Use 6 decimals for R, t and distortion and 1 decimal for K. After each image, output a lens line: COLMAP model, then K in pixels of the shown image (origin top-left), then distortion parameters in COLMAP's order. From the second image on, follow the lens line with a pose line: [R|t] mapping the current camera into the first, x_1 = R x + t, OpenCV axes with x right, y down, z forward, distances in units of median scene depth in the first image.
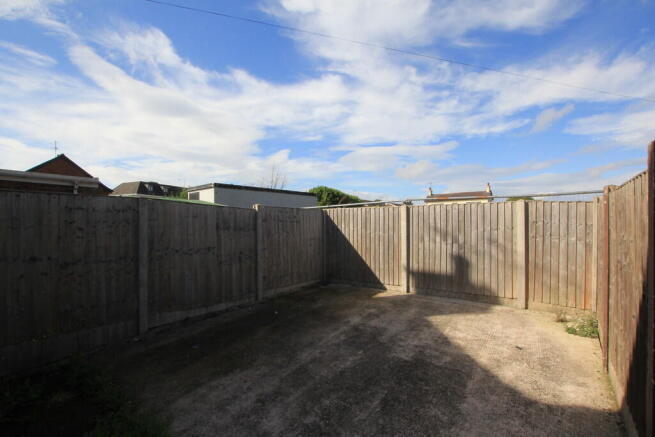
lens RADIAL K [[312.3, 0, 325.0], [0, 312.3, 222.0], [0, 0, 1]] dist [-0.001458, -0.000081]
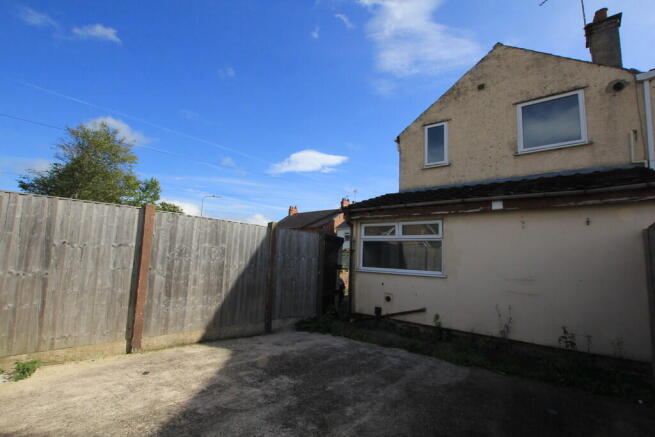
lens RADIAL K [[312.3, 0, 325.0], [0, 312.3, 222.0], [0, 0, 1]] dist [-0.001458, -0.000081]
pose [[-0.997658, -0.036917, 0.057580, 0.094383], [-0.043921, 0.991115, -0.125546, 0.077669], [-0.052433, -0.127781, -0.990415, 1.893802]]
